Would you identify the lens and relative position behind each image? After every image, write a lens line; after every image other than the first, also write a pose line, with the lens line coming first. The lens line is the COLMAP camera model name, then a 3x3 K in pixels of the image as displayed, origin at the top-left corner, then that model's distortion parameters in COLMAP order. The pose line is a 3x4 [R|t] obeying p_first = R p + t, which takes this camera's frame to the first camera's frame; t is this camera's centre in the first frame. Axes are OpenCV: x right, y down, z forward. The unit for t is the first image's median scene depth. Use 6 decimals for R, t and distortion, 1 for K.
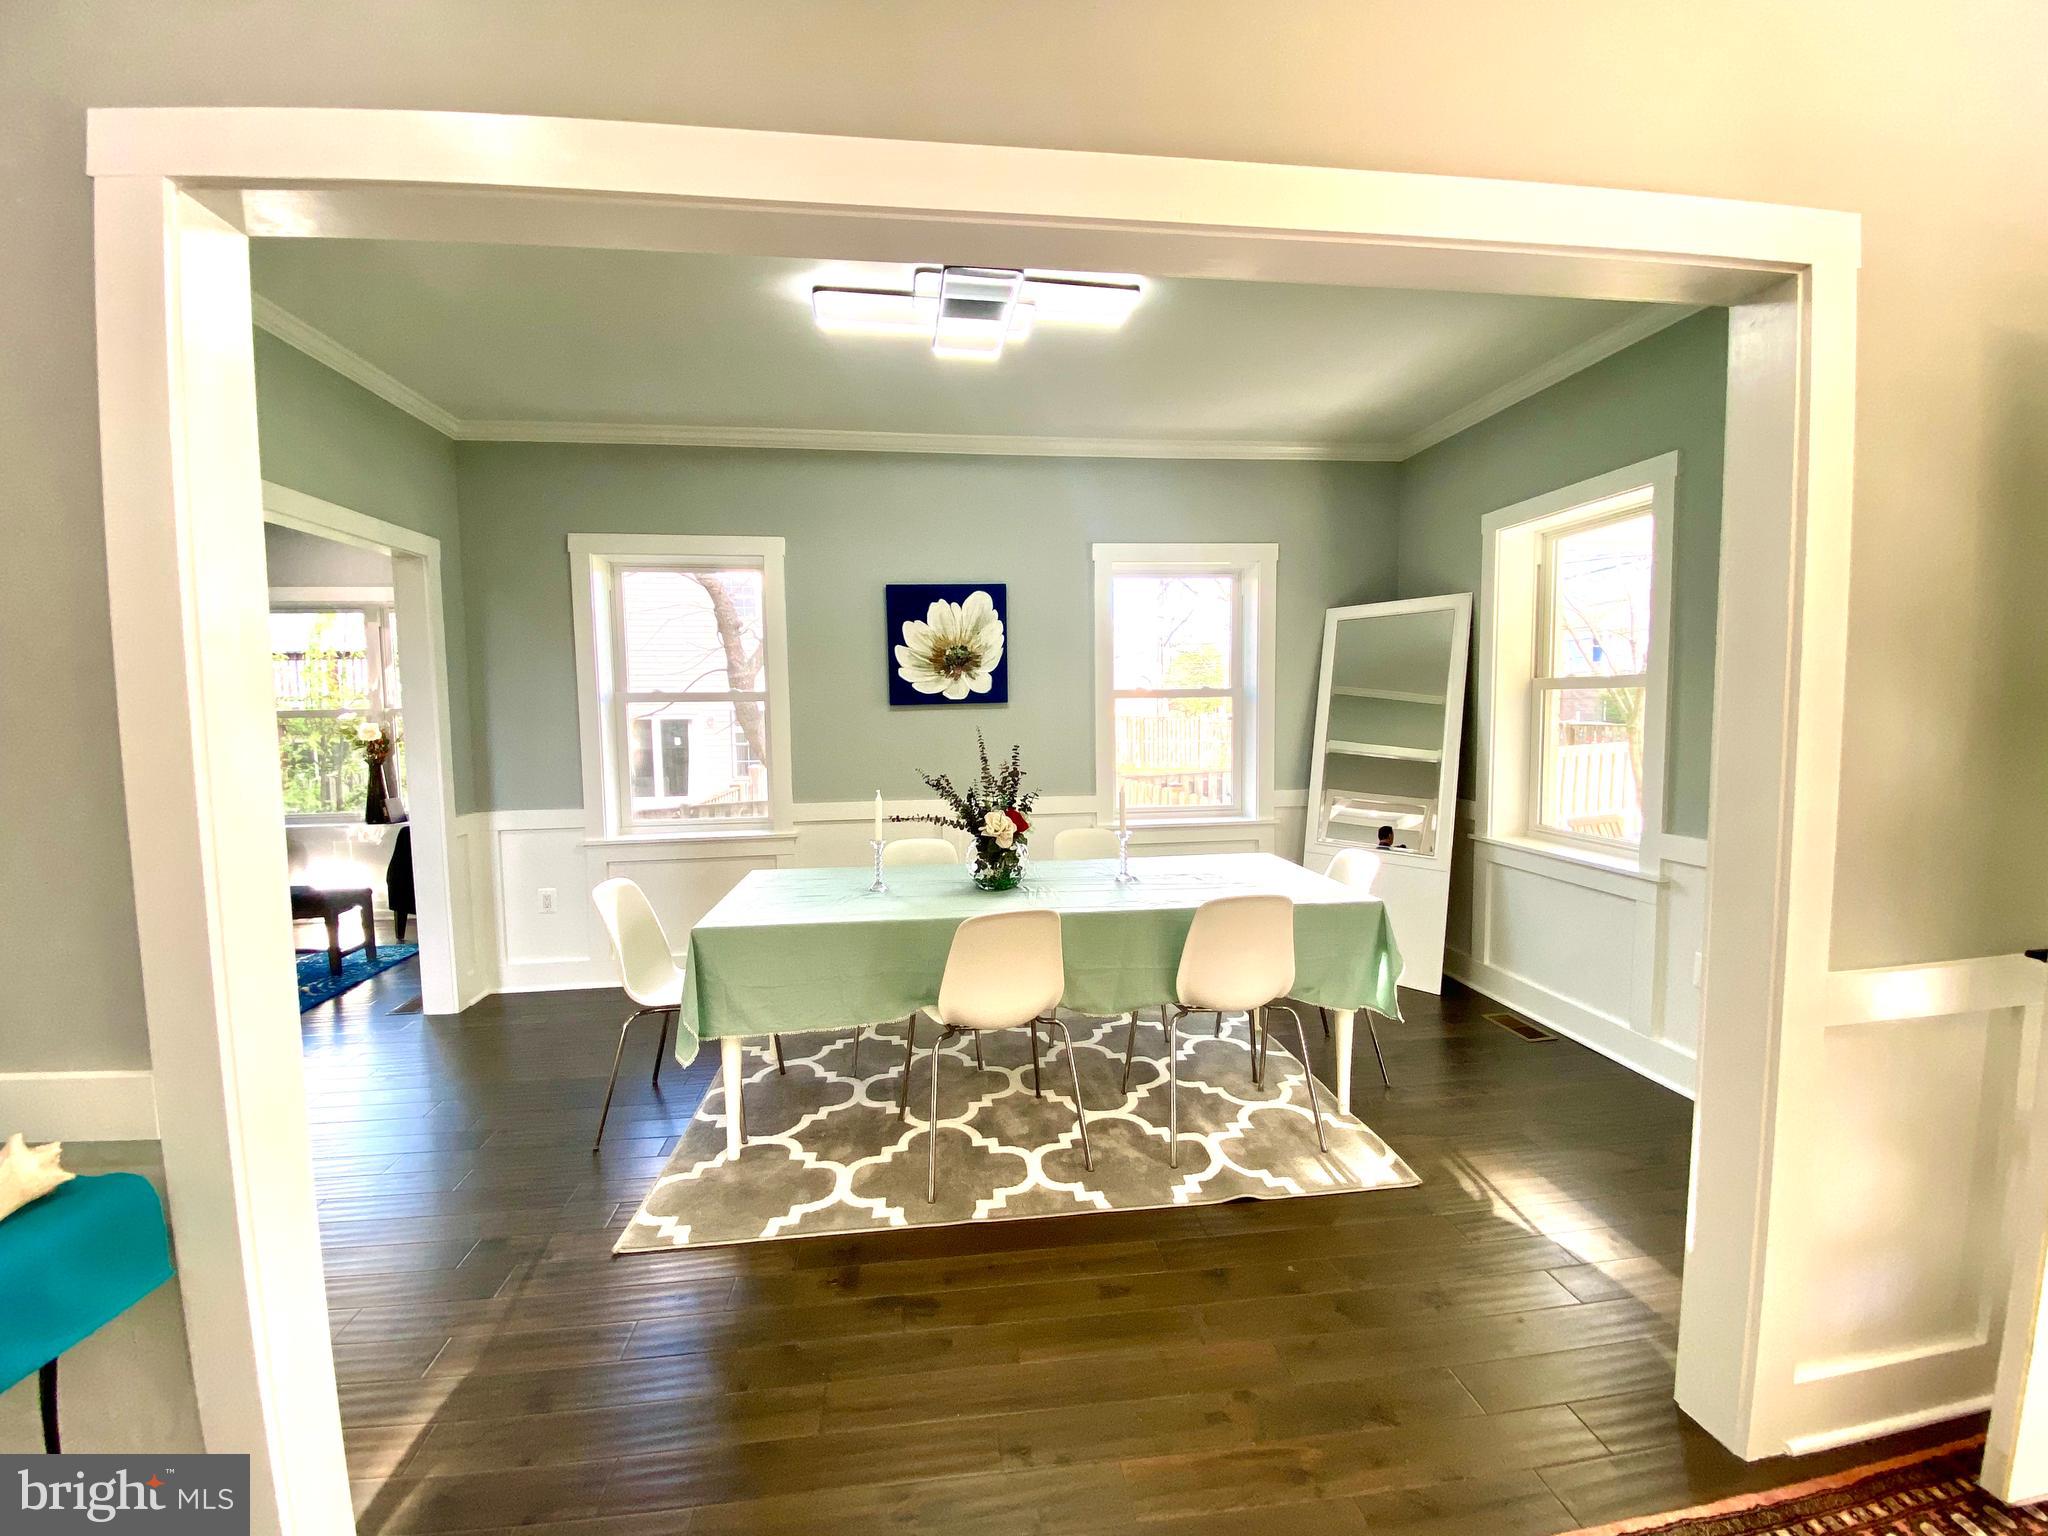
lens RADIAL K [[817.8, 0, 1026.5], [0, 817.8, 764.0], [0, 0, 1]] dist [-0.002954, -0.004706]
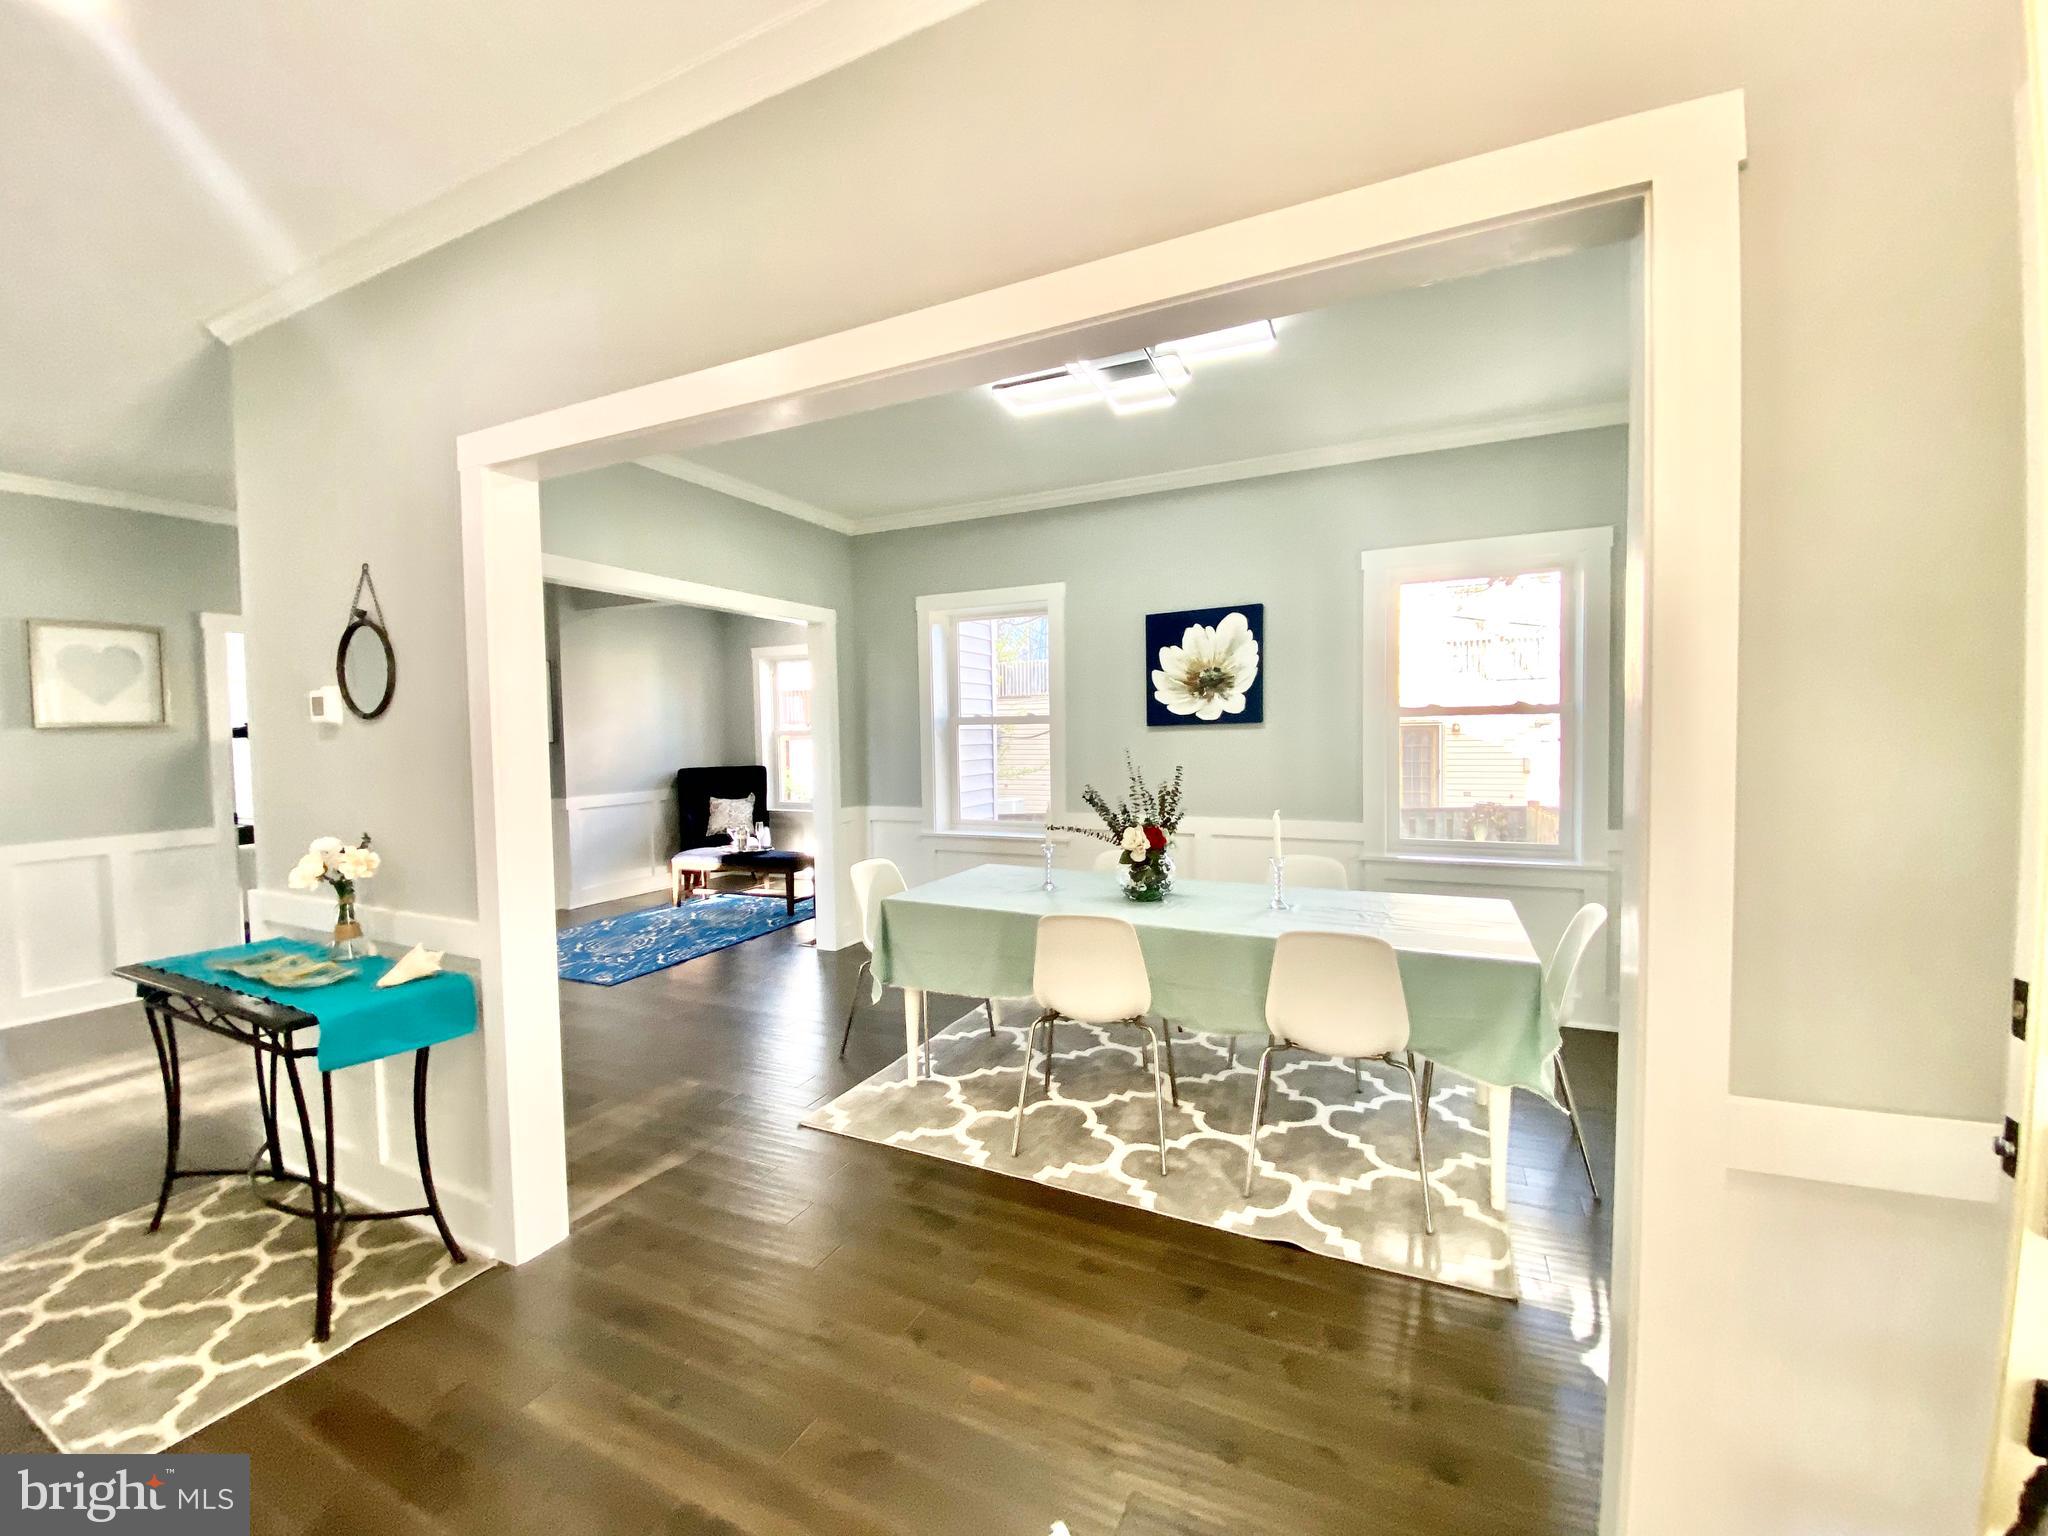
lens RADIAL K [[817.8, 0, 1015.8], [0, 817.8, 757.7], [0, 0, 1]] dist [-0.002954, -0.004706]
pose [[0.838322, 0.017366, -0.544898, 0.349142], [-0.031612, 0.999359, -0.016784, -0.007860], [0.544258, 0.031295, 0.838334, 0.004962]]
